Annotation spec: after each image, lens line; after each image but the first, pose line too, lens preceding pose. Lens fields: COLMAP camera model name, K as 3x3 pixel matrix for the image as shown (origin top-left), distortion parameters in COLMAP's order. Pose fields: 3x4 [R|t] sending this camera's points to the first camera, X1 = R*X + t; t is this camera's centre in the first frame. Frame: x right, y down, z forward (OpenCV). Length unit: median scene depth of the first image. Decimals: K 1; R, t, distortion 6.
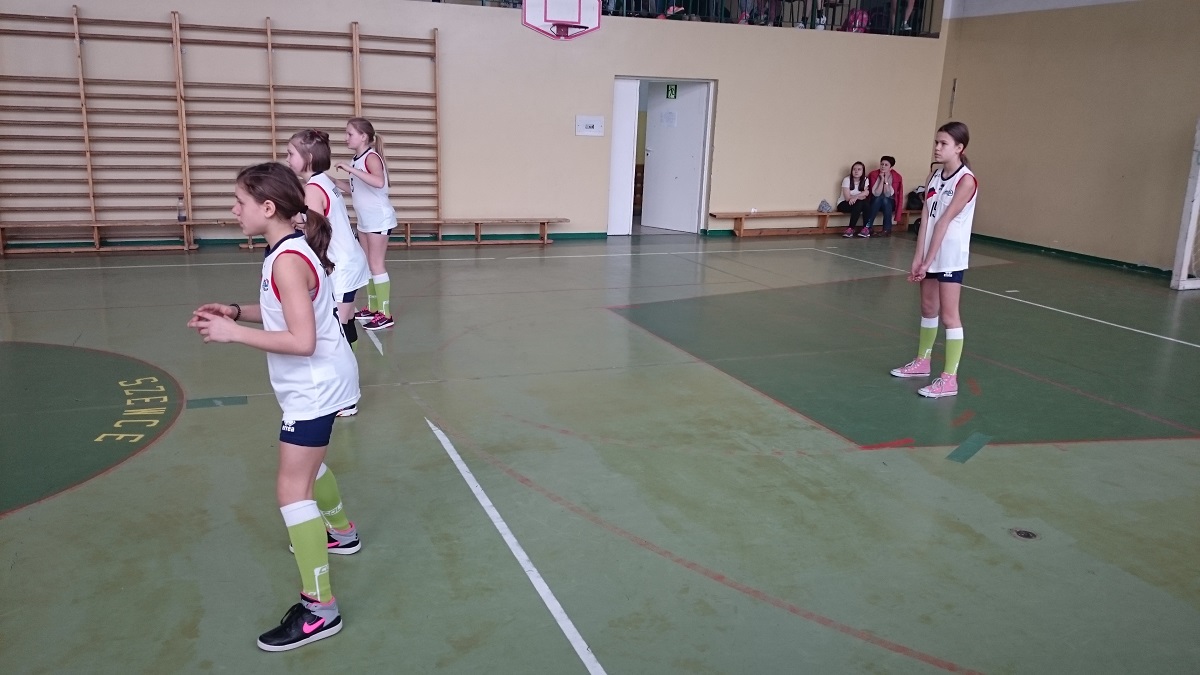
lens RADIAL K [[905.0, 0, 600.0], [0, 905.0, 337.5], [0, 0, 1]] dist [0.082034, -0.149822]
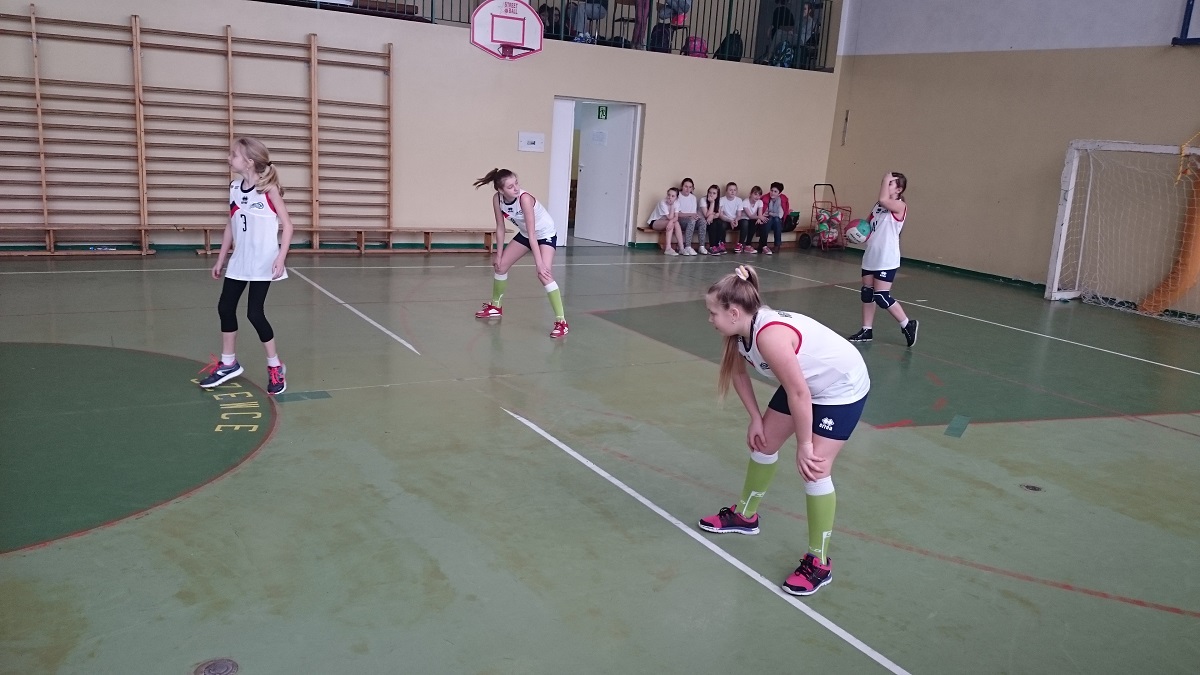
lens RADIAL K [[905.0, 0, 600.0], [0, 905.0, 337.5], [0, 0, 1]] dist [0.082034, -0.149822]
pose [[0.986909, -0.001138, 0.161272, -0.116214], [0.003214, 0.999915, -0.012617, 0.007685], [-0.161244, 0.012970, 0.986829, -0.053732]]
